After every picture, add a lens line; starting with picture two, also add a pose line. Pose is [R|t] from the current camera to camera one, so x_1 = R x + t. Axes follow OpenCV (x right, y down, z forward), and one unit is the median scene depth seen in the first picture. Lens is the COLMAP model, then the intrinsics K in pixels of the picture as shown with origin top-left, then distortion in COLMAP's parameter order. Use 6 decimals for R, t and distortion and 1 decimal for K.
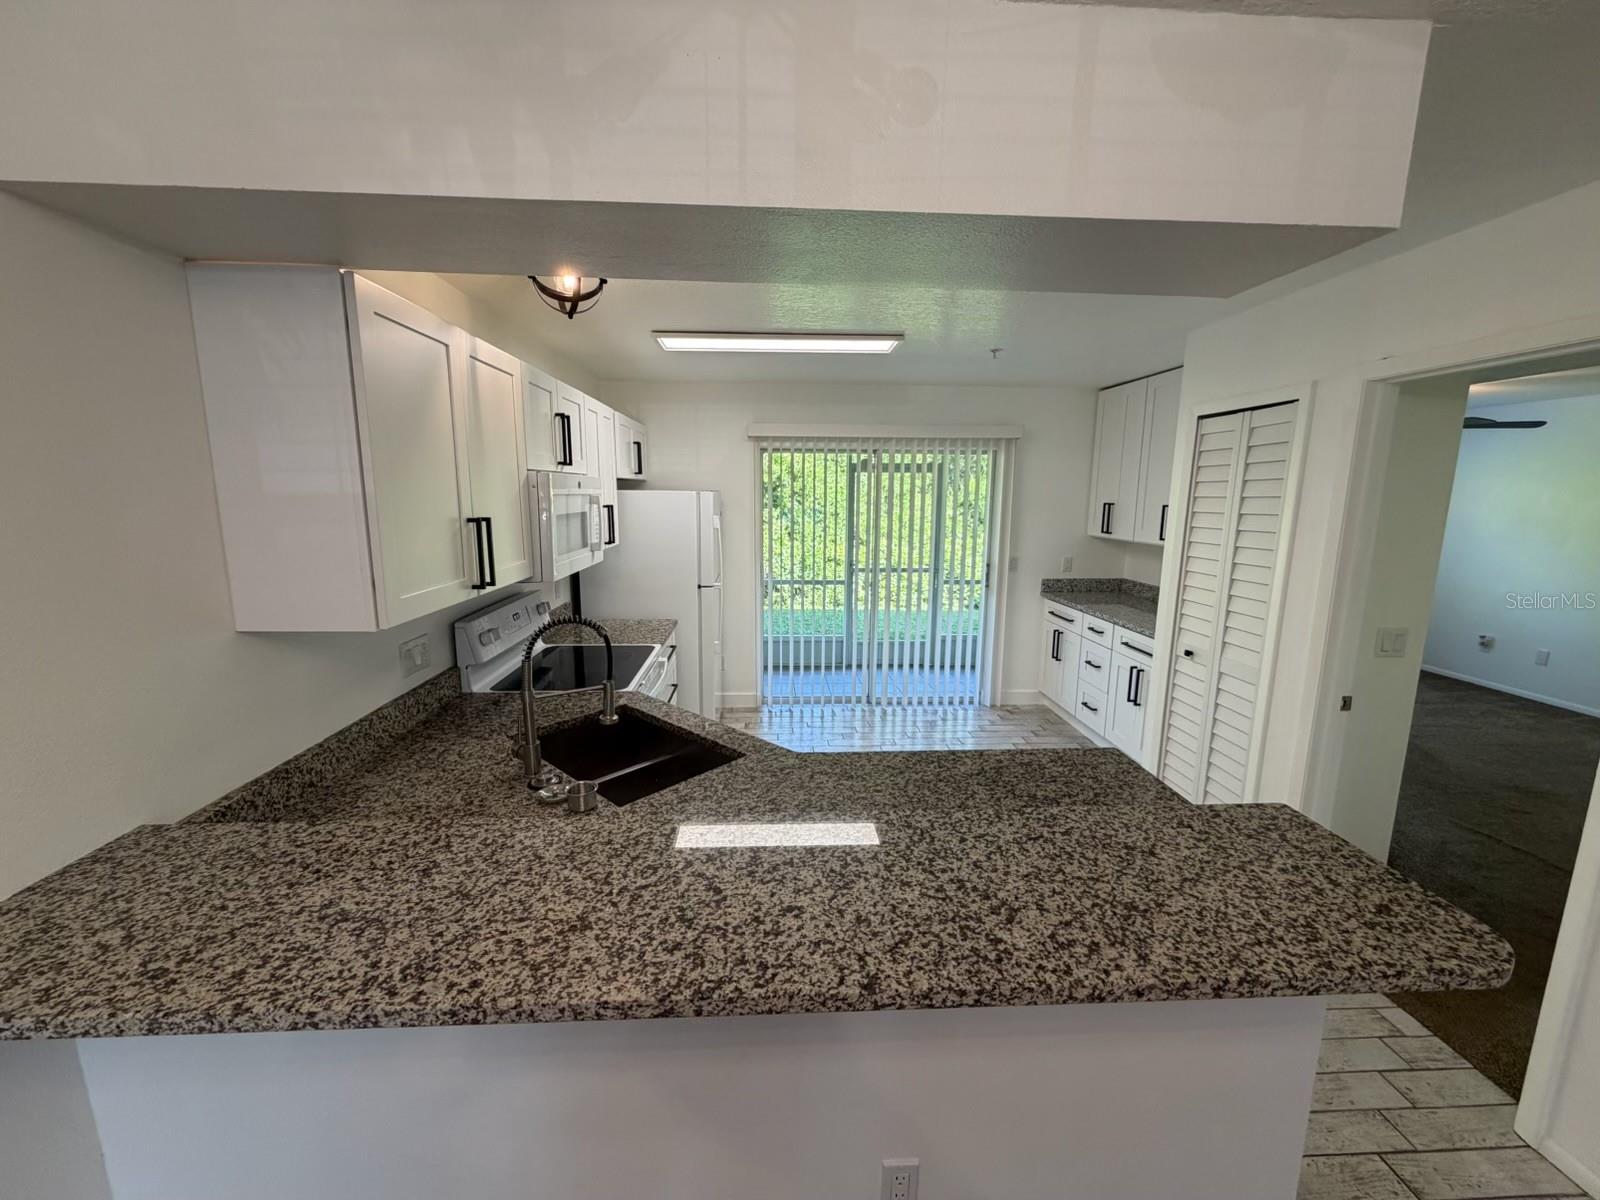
lens RADIAL K [[638.2, 0, 792.5], [0, 638.2, 605.1], [0, 0, 1]] dist [0.000011, 0.000679]
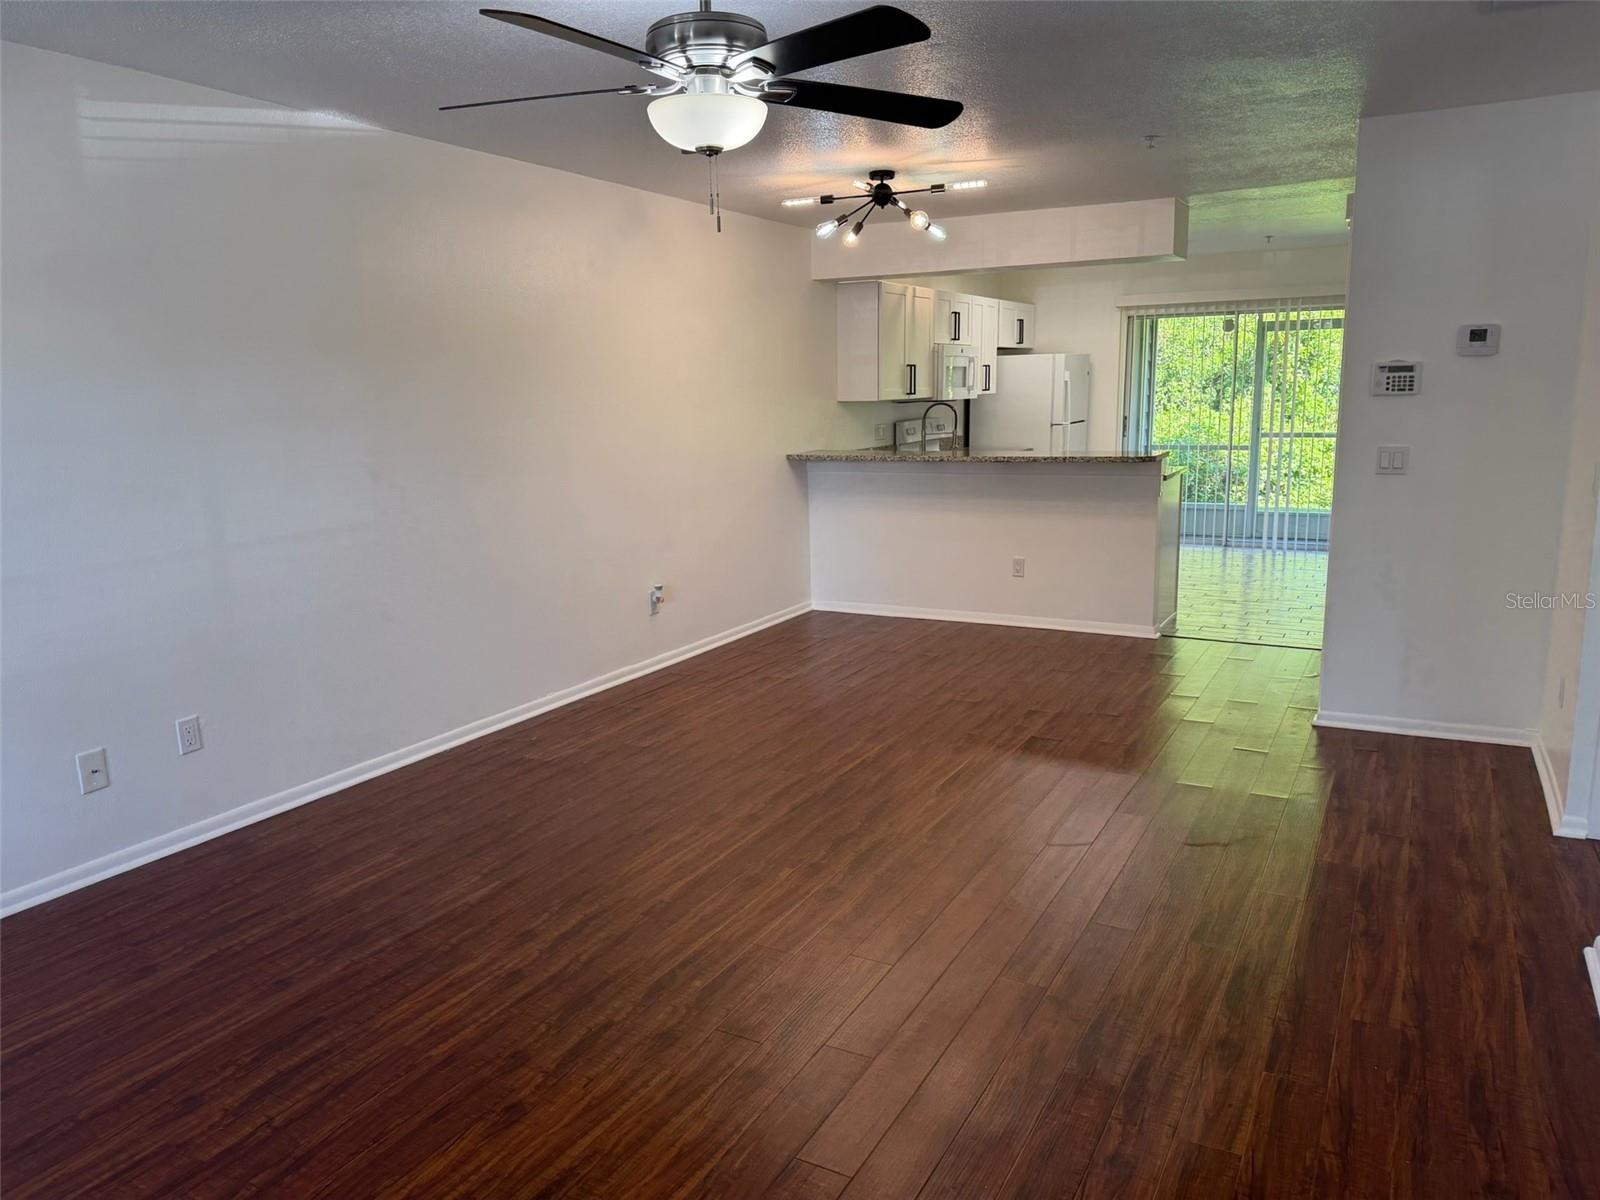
lens RADIAL K [[1129.7, 0, 796.5], [0, 1129.7, 597.7], [0, 0, 1]] dist [0.000602, -0.000736]
pose [[0.853644, 0.069882, -0.516147, 0.690989], [-0.061927, 0.997547, 0.032639, 0.310118], [0.517162, 0.004101, 0.855878, -1.414493]]
